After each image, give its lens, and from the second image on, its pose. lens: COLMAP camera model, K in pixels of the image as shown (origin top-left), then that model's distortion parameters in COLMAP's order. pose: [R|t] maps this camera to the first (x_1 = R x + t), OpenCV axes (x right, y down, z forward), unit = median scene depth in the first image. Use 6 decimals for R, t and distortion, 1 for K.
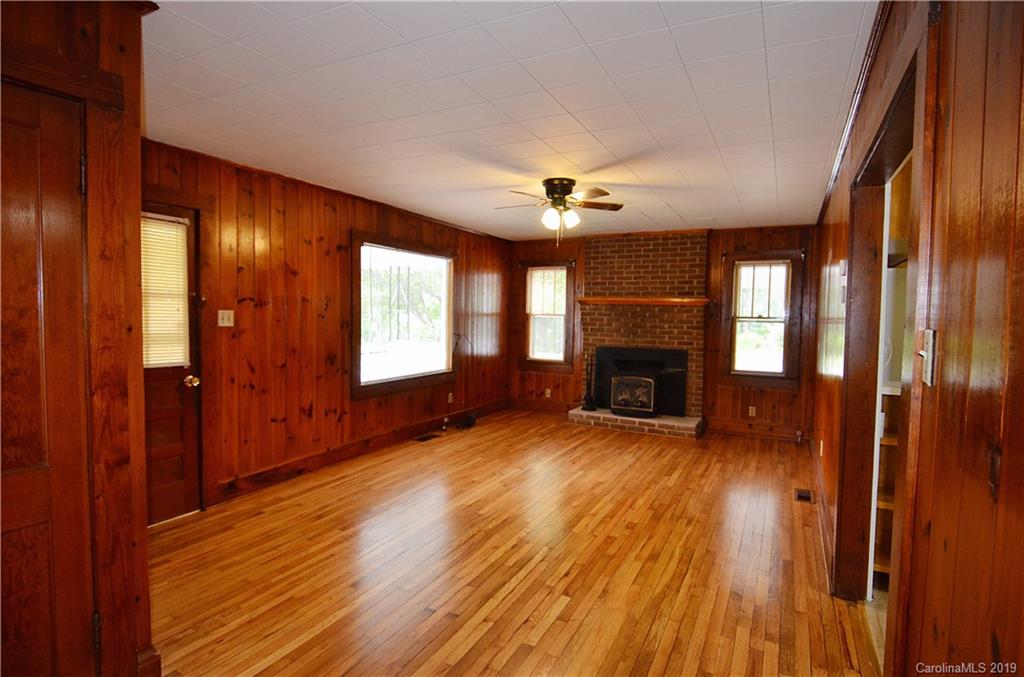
lens RADIAL K [[538.3, 0, 508.3], [0, 538.3, 338.4], [0, 0, 1]] dist [-0.011858, -0.008837]
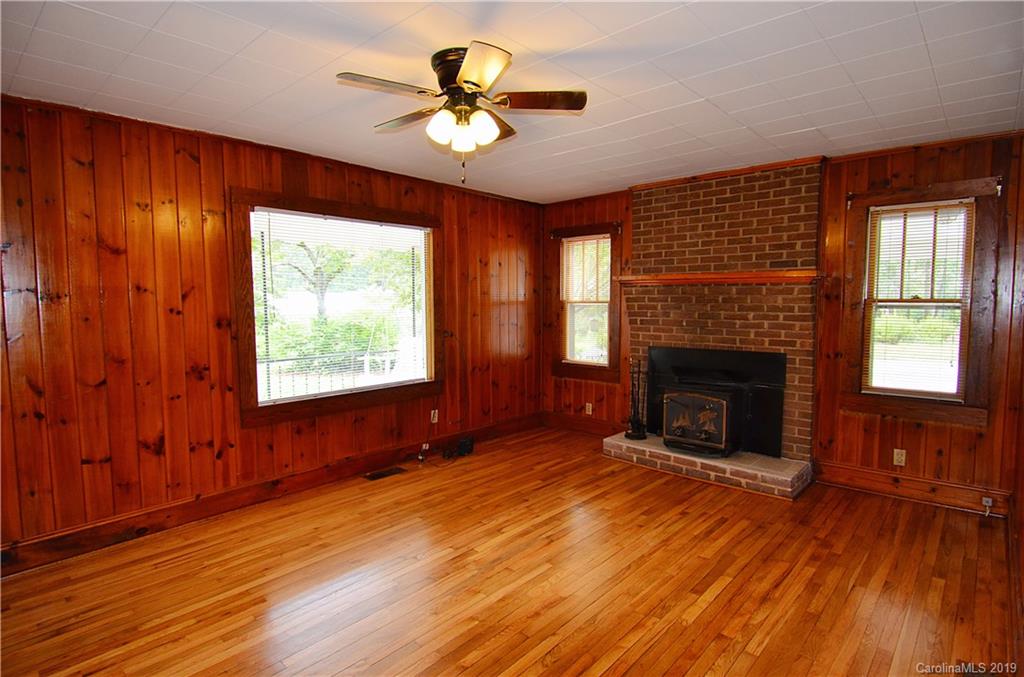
lens RADIAL K [[538.3, 0, 510.7], [0, 538.3, 339.0], [0, 0, 1]] dist [-0.011858, -0.008837]
pose [[0.966248, -0.001856, -0.257607, 0.198327], [0.008343, 0.999675, 0.024092, -0.014558], [0.257478, -0.025428, 0.965949, 0.332453]]
